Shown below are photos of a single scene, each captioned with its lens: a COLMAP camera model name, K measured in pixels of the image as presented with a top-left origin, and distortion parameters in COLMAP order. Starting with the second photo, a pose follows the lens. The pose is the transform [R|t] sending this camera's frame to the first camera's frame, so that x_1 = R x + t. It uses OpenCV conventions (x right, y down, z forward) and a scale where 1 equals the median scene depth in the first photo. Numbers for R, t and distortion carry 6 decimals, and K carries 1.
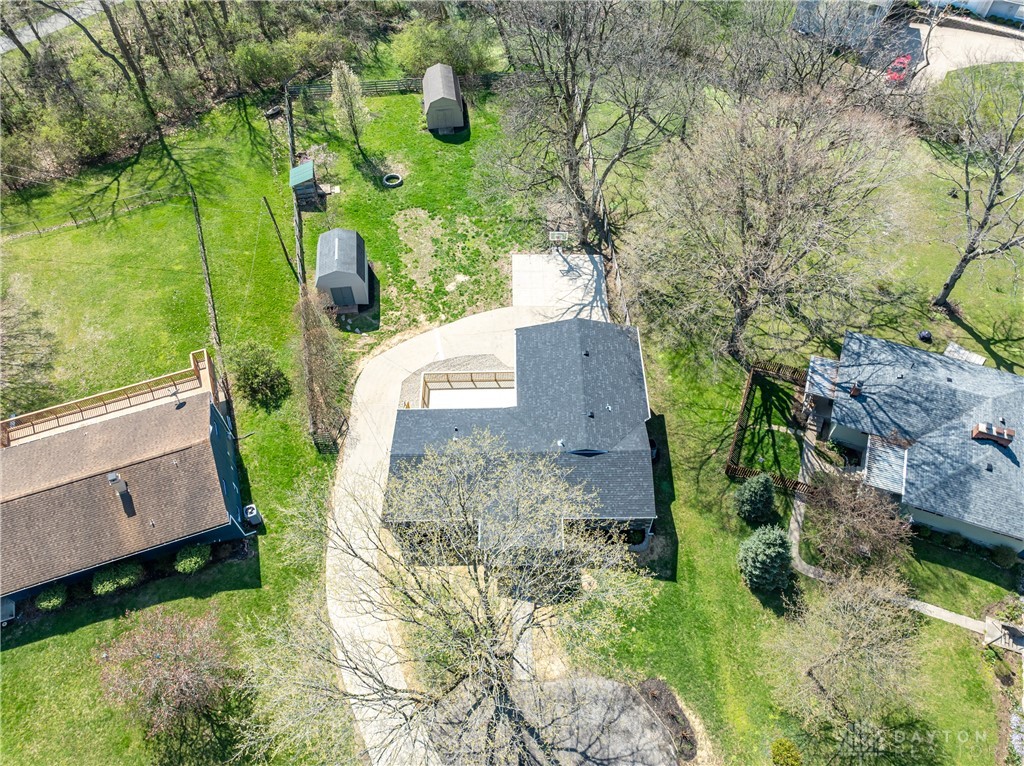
lens RADIAL K [[725.9, 0, 512.0], [0, 725.9, 383.0], [0, 0, 1]] dist [-0.028651, 0.017427]
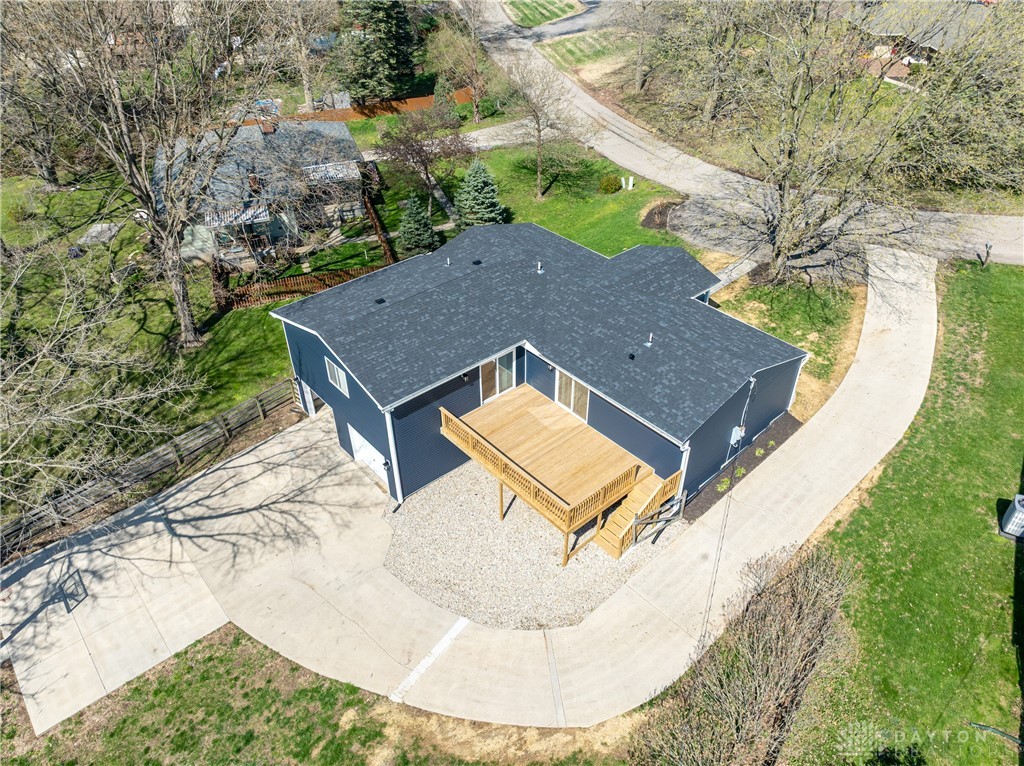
lens RADIAL K [[721.3, 0, 516.2], [0, 721.3, 382.6], [0, 0, 1]] dist [-0.035856, 0.023974]
pose [[-0.655348, -0.441215, 0.613065, -0.306612], [0.617438, 0.154590, 0.771279, -0.353854], [-0.435074, 0.883986, 0.171113, 0.769313]]
